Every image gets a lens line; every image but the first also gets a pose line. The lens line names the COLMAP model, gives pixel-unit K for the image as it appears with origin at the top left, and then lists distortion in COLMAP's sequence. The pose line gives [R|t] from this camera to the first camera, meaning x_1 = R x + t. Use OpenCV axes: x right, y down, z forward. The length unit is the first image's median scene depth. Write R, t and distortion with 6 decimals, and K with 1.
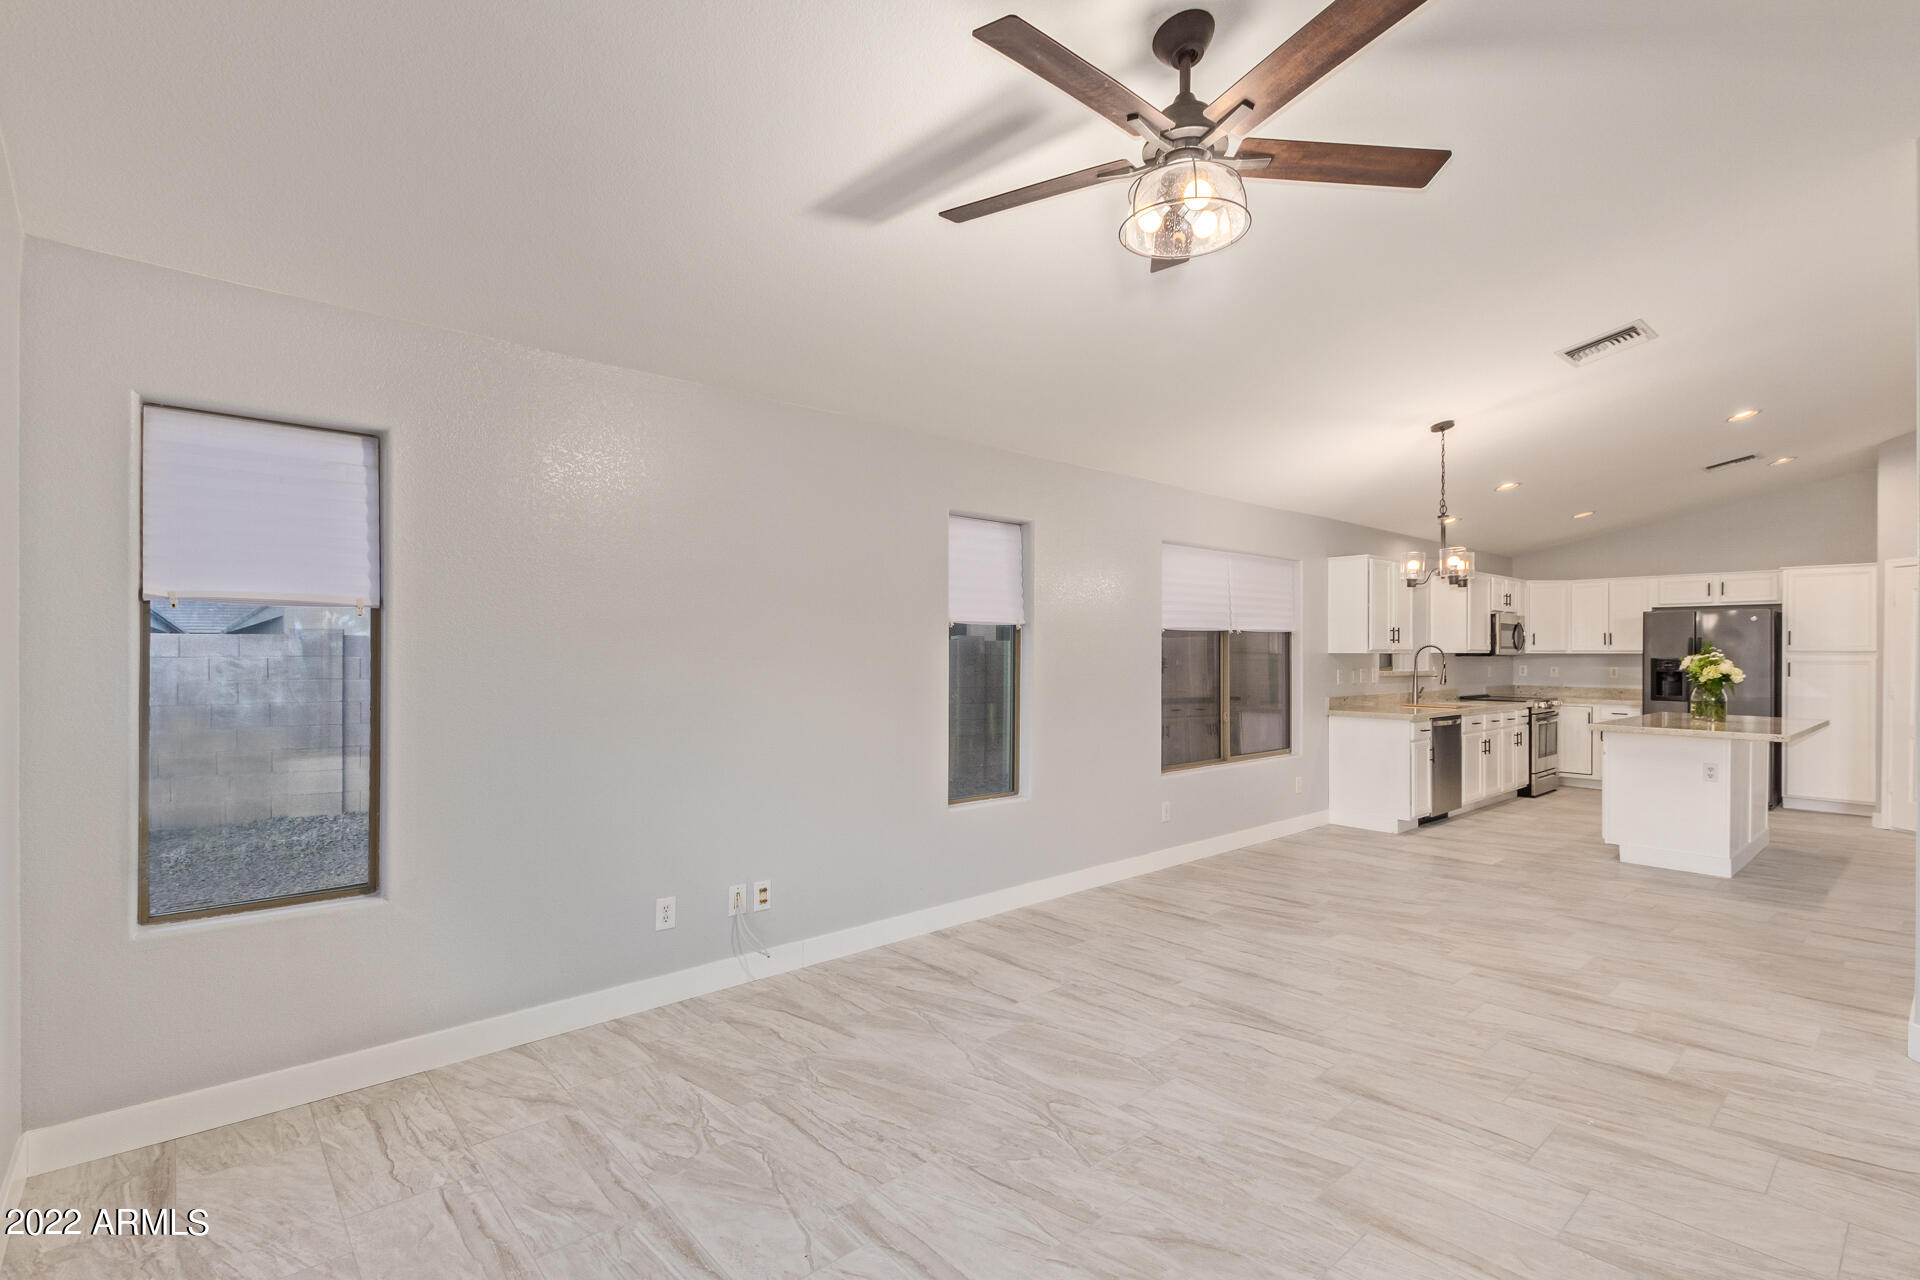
lens RADIAL K [[884.7, 0, 959.6], [0, 884.7, 636.5], [0, 0, 1]] dist [0.012749, -0.004401]
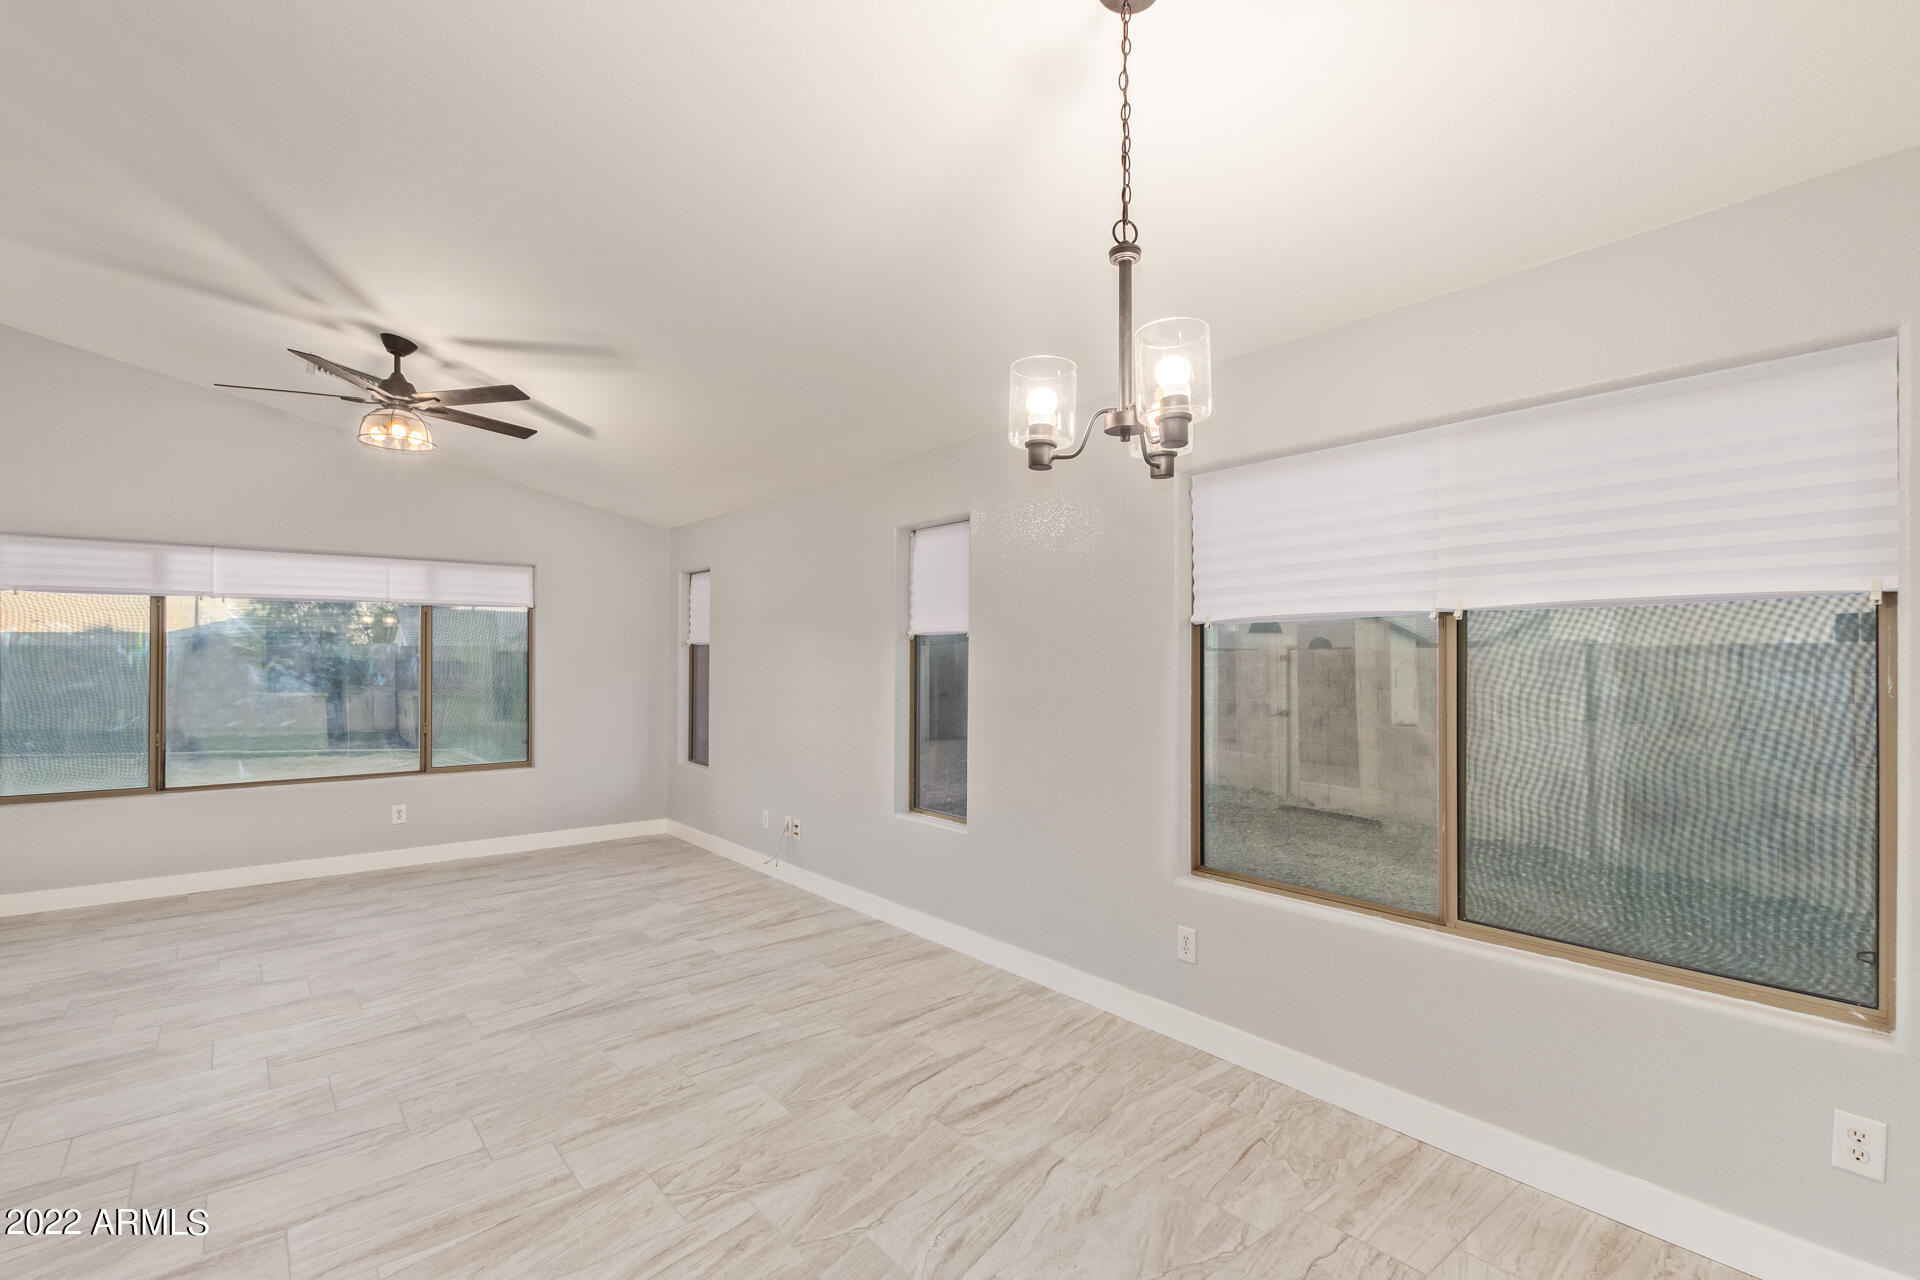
lens RADIAL K [[884.7, 0, 970.9], [0, 884.7, 653.6], [0, 0, 1]] dist [0.012749, -0.004401]
pose [[-0.037640, -0.010581, -0.999235, 1.310418], [0.016550, 0.999800, -0.011210, 0.025229], [0.999154, -0.016959, -0.037457, 1.436964]]
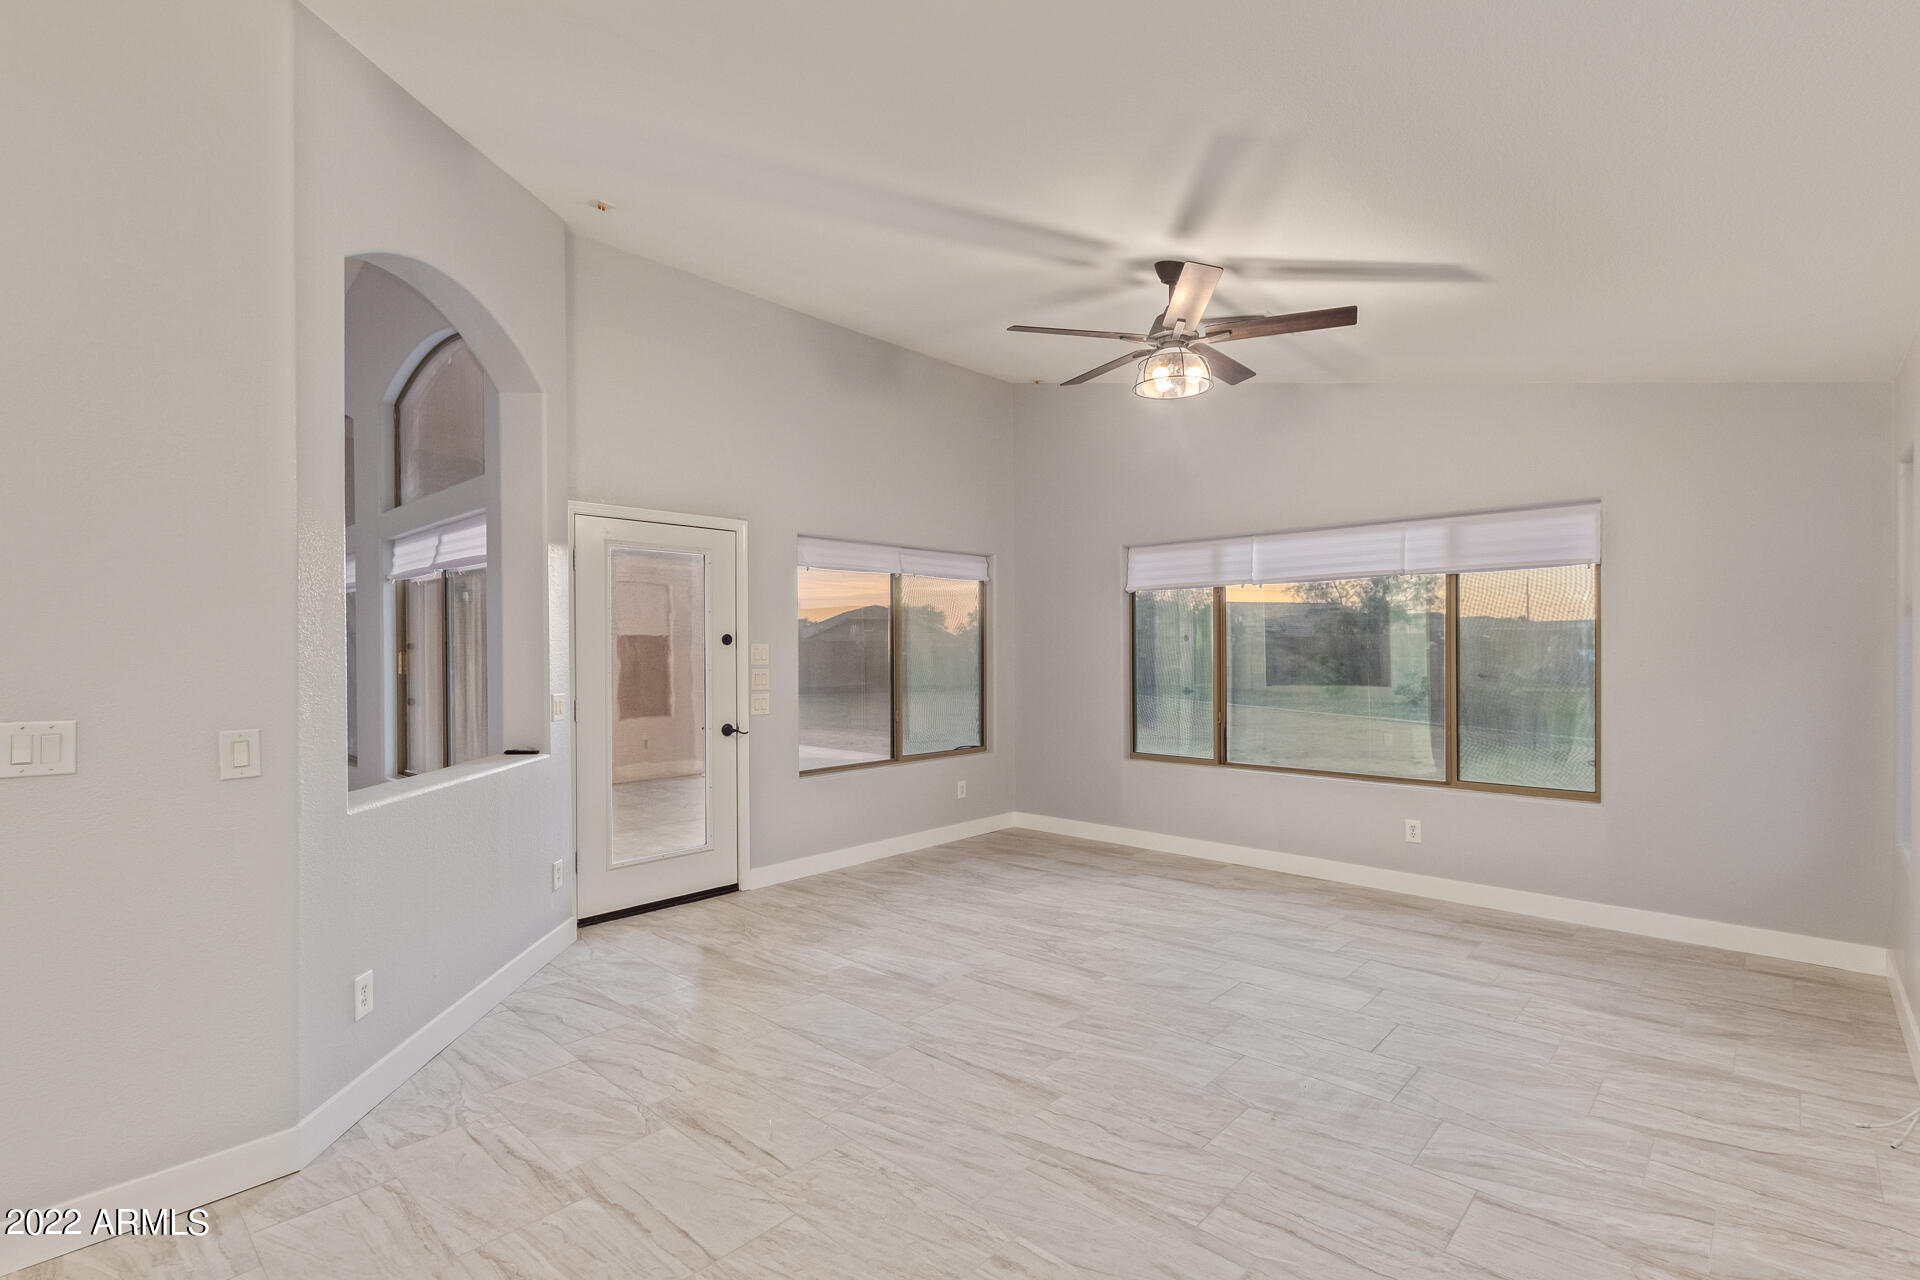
lens RADIAL K [[884.7, 0, 959.8], [0, 884.7, 650.3], [0, 0, 1]] dist [0.012749, -0.004401]
pose [[-0.995287, 0.002427, -0.096943, 0.493779], [0.003802, 0.999895, -0.013999, 0.027368], [0.096899, -0.014302, -0.995191, 1.601826]]
